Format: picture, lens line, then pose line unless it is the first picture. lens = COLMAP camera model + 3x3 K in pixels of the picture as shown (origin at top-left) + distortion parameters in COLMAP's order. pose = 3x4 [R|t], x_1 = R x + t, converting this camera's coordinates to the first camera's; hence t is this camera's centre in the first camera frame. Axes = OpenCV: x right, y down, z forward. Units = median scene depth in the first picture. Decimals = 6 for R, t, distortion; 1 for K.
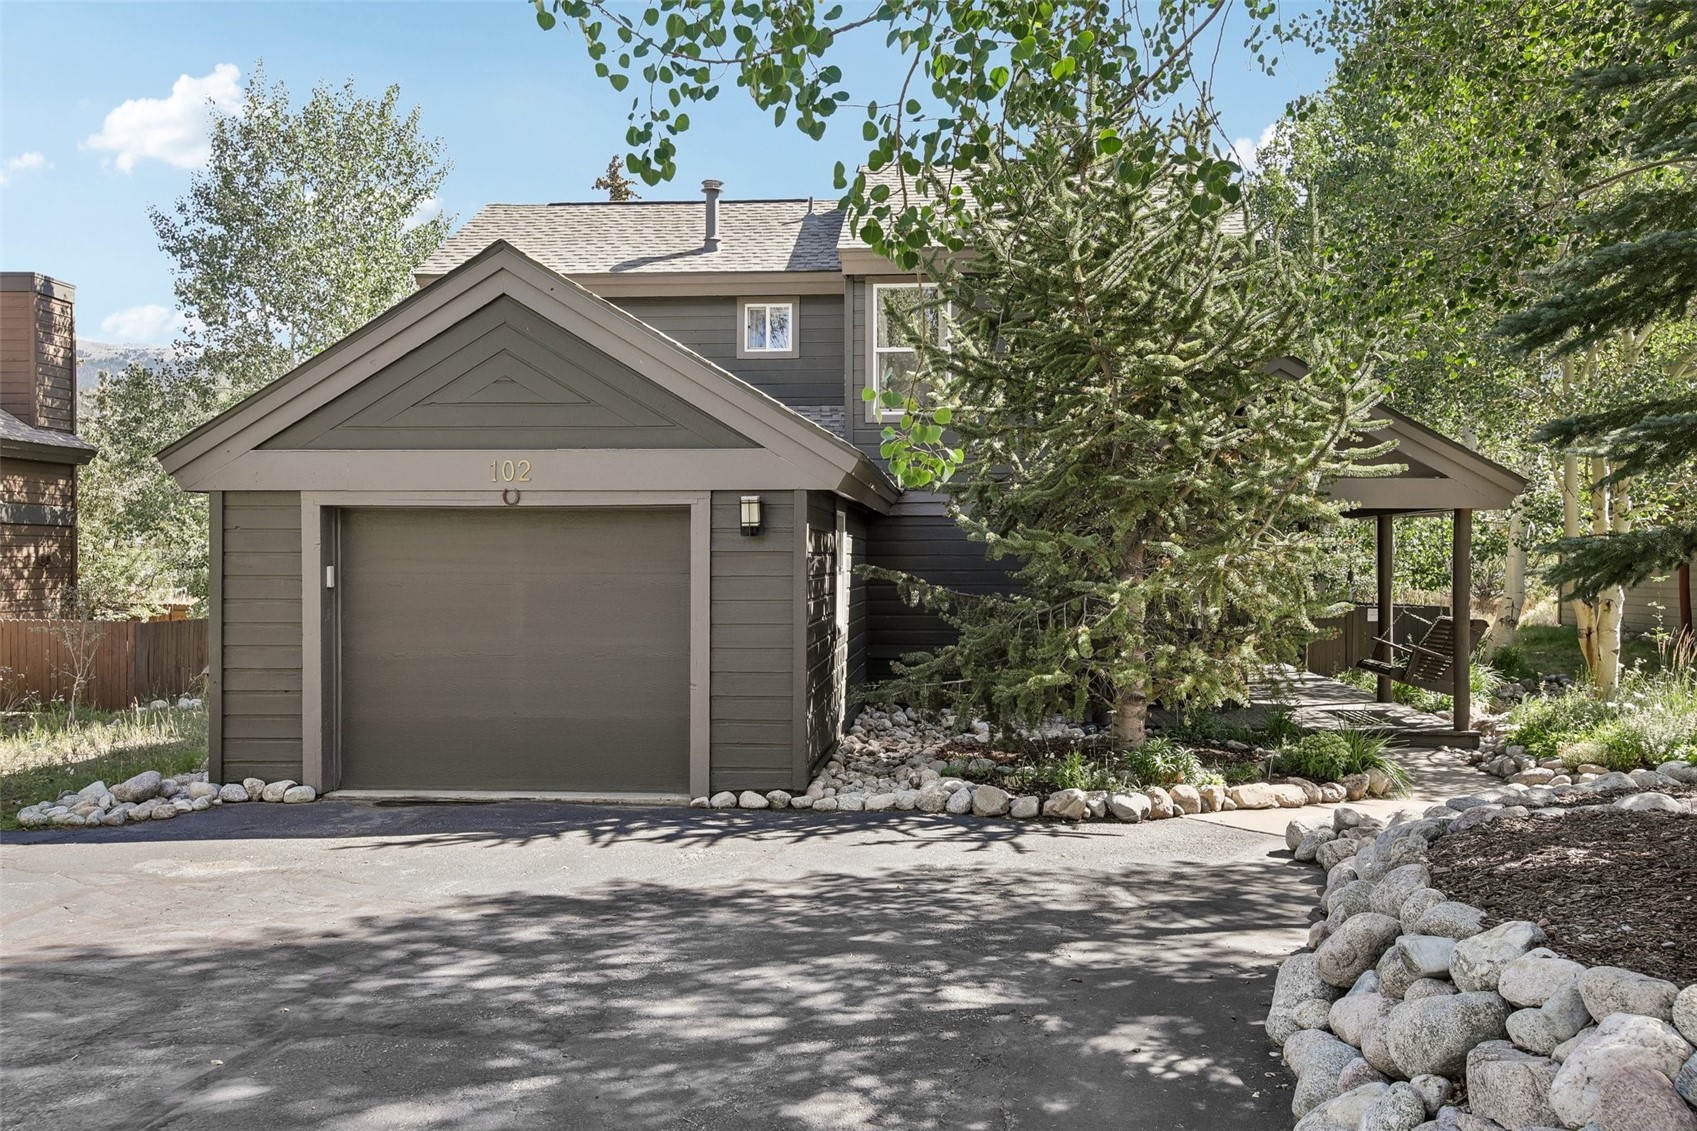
lens RADIAL K [[1411.7, 0, 855.4], [0, 1411.7, 568.7], [0, 0, 1]] dist [0.037533, -0.000673]
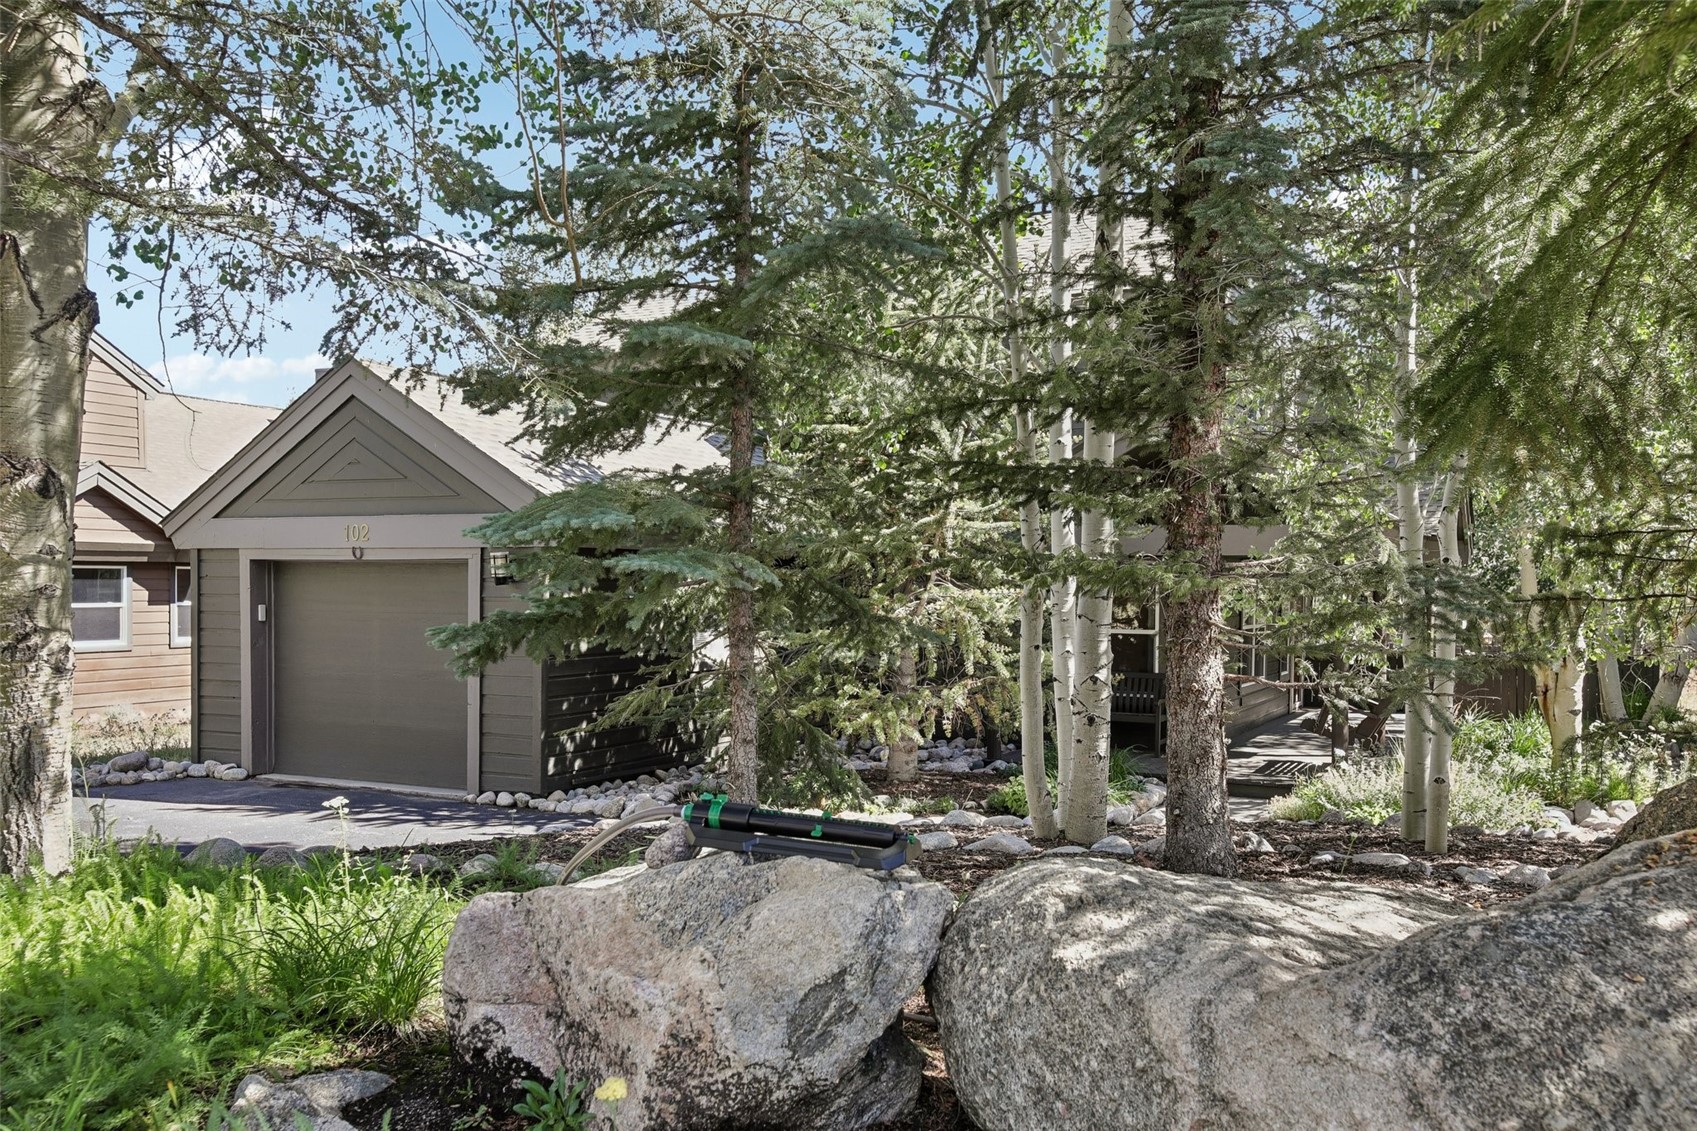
lens RADIAL K [[1411.7, 0, 833.7], [0, 1411.7, 596.9], [0, 0, 1]] dist [0.037533, -0.000673]
pose [[0.920695, 0.010410, -0.390144, 0.658520], [-0.009938, 0.999945, 0.003229, -0.019017], [0.390156, 0.000904, 0.920748, -0.020194]]
